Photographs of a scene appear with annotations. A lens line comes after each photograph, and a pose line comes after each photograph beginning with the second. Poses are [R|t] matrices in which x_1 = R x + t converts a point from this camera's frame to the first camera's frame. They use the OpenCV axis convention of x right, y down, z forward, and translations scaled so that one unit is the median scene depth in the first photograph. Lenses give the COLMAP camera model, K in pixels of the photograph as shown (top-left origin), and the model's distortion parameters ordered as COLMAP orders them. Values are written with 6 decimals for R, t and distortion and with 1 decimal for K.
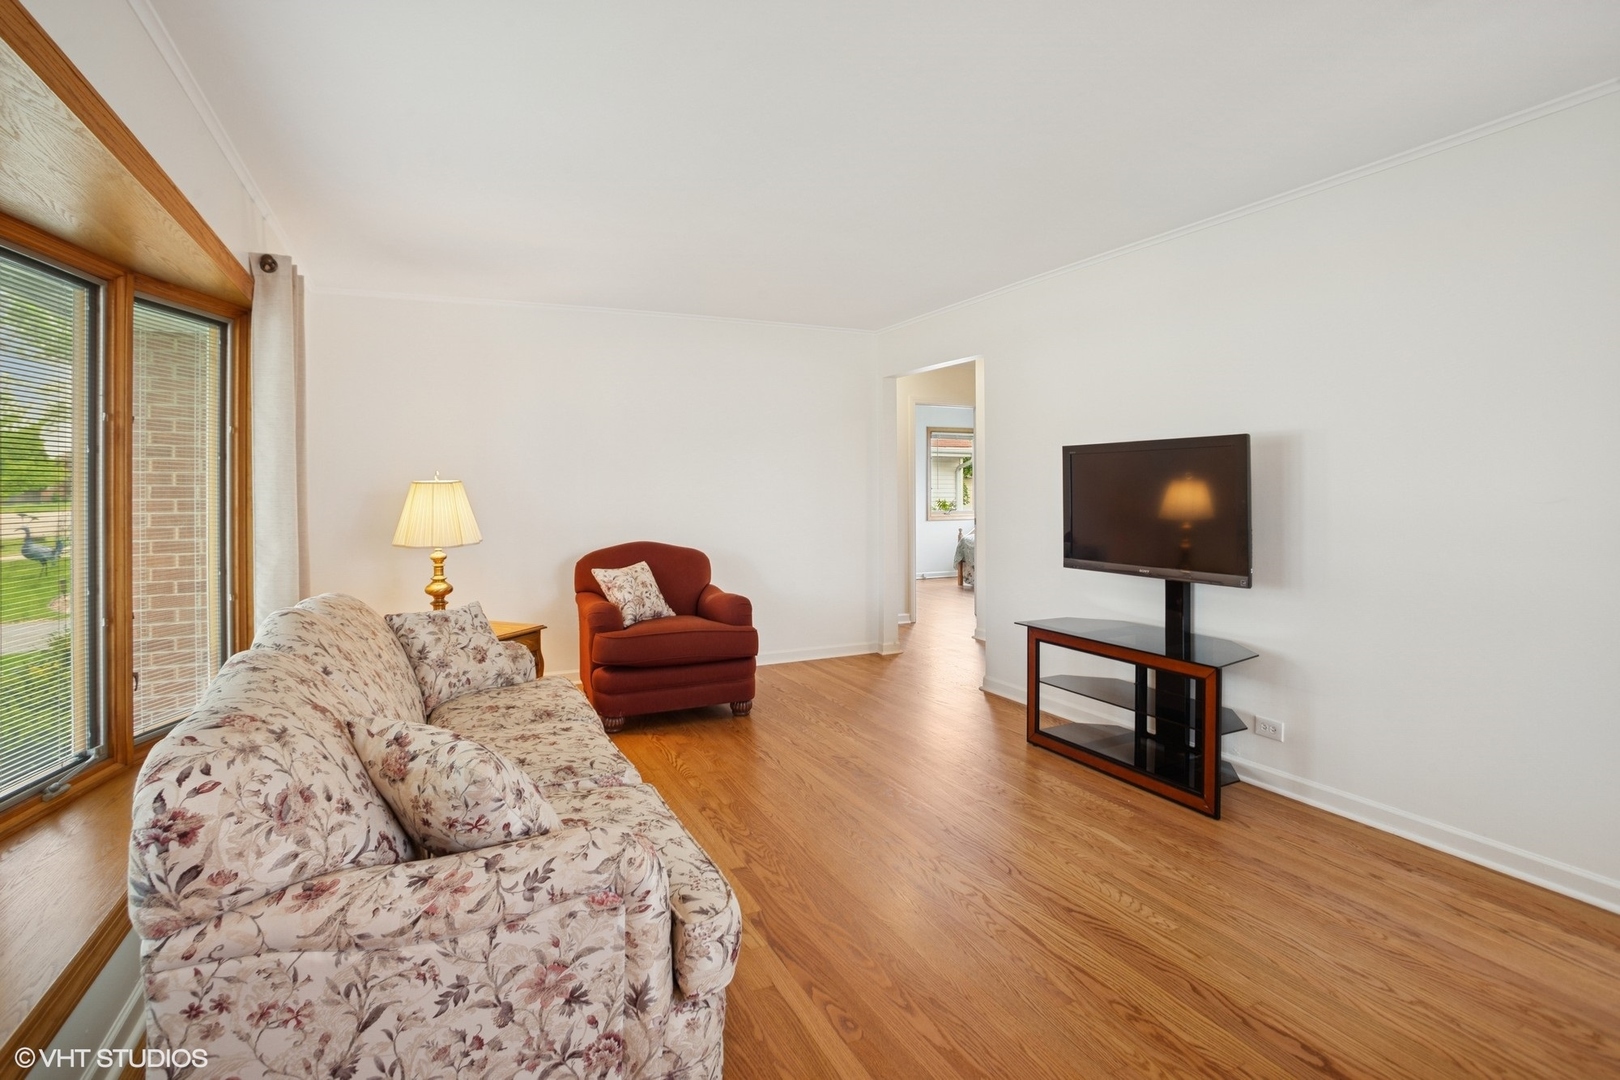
lens RADIAL K [[802.8, 0, 785.8], [0, 802.8, 501.9], [0, 0, 1]] dist [-0.040219, 0.007289]
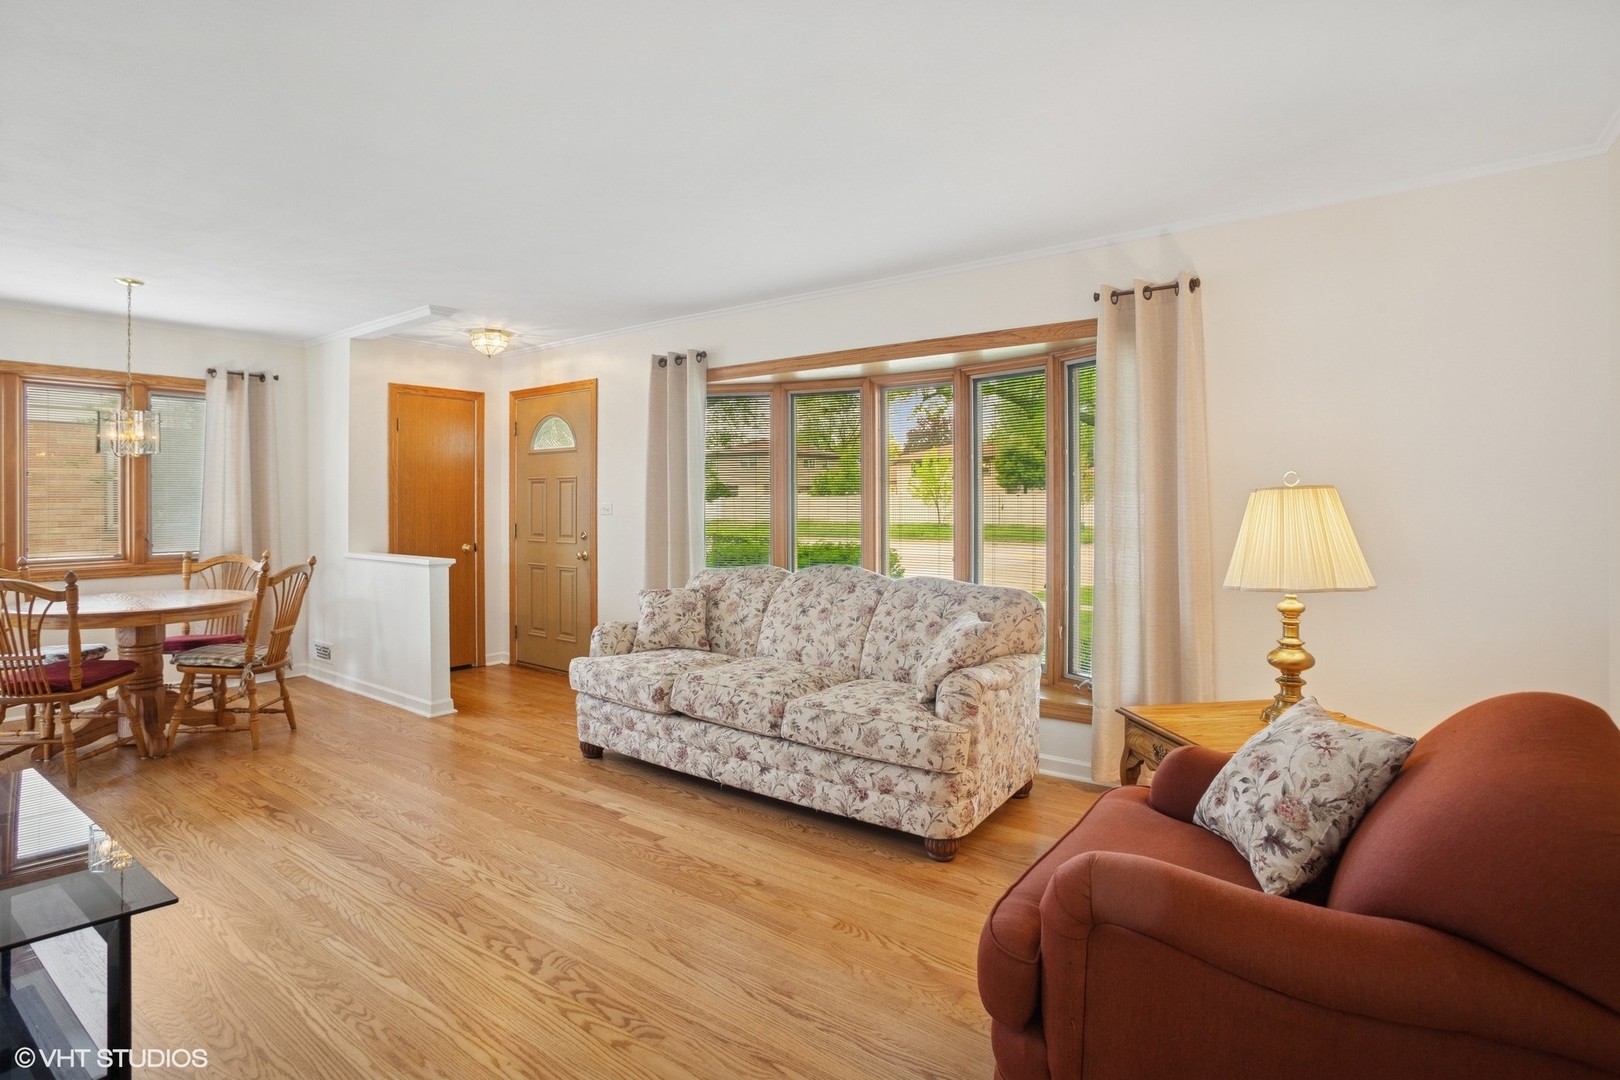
lens RADIAL K [[802.8, 0, 772.9], [0, 802.8, 508.1], [0, 0, 1]] dist [-0.040219, 0.007289]
pose [[-0.888158, 0.004831, -0.459513, 0.345390], [-0.002672, 0.999874, 0.015676, -0.029193], [0.459531, 0.015150, -0.888033, 2.268561]]
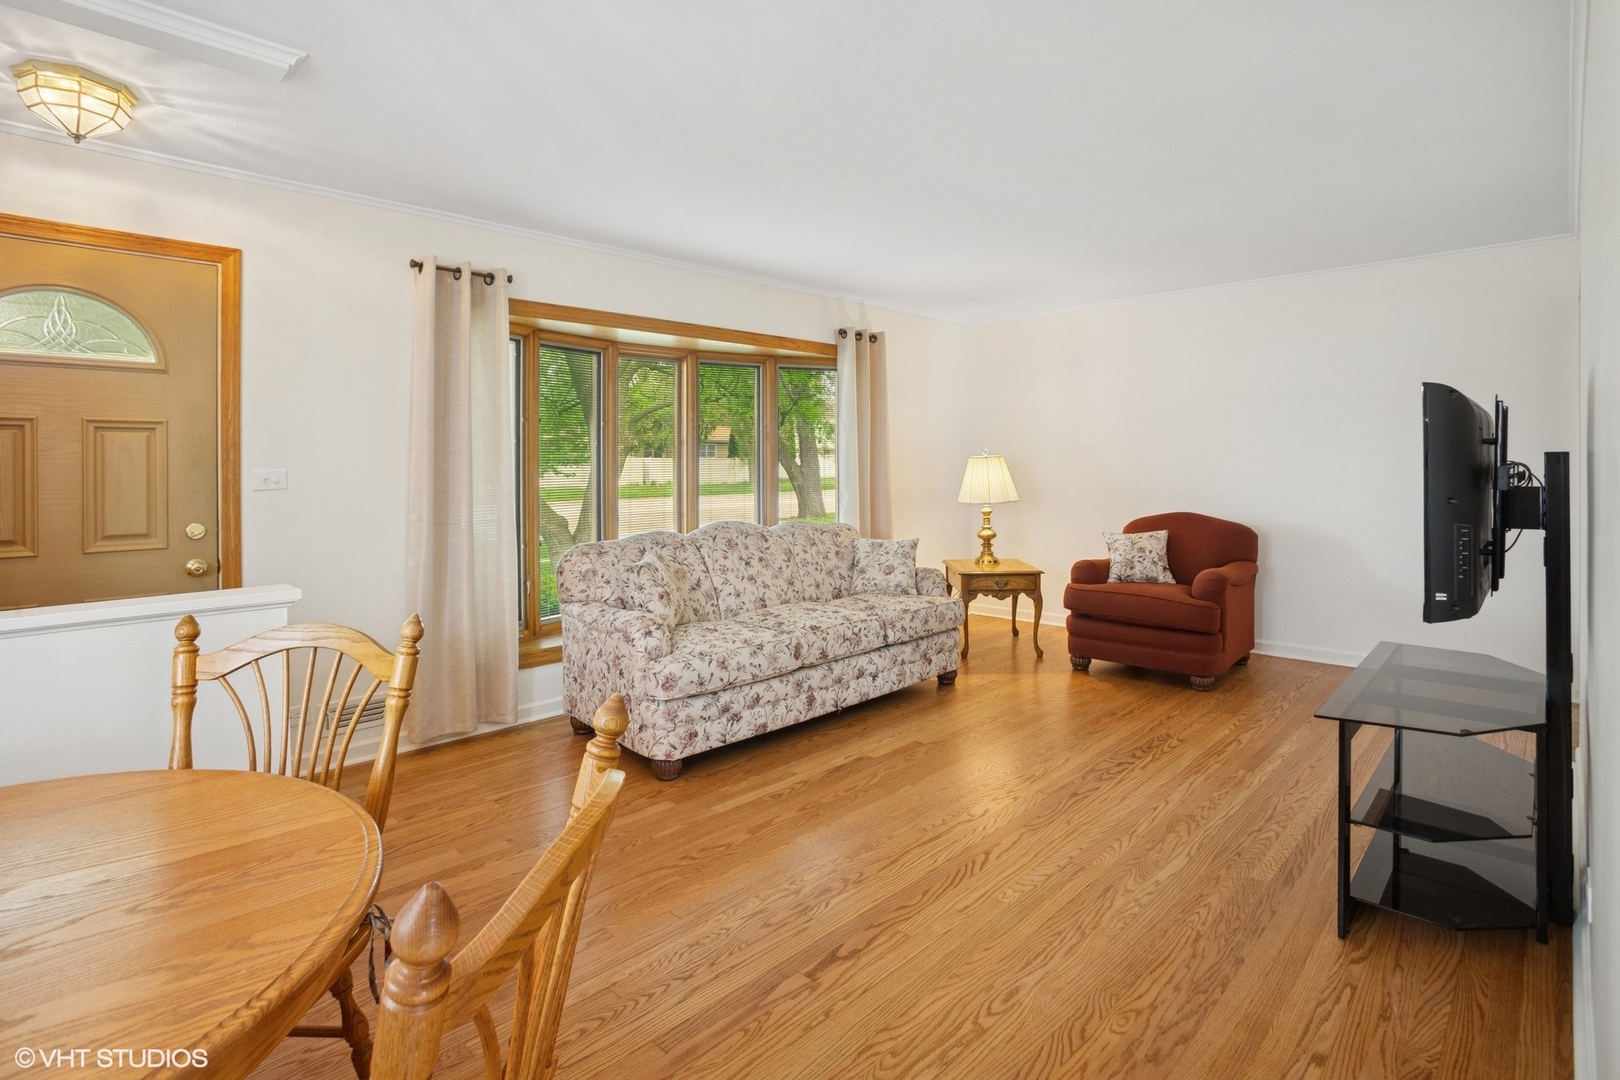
lens RADIAL K [[802.8, 0, 820.1], [0, 802.8, 445.0], [0, 0, 1]] dist [-0.040219, 0.007289]
pose [[0.359211, -0.013381, -0.933160, 1.288971], [-0.009363, 0.999795, -0.017941, -0.031540], [0.933209, 0.015182, 0.359012, 0.368166]]
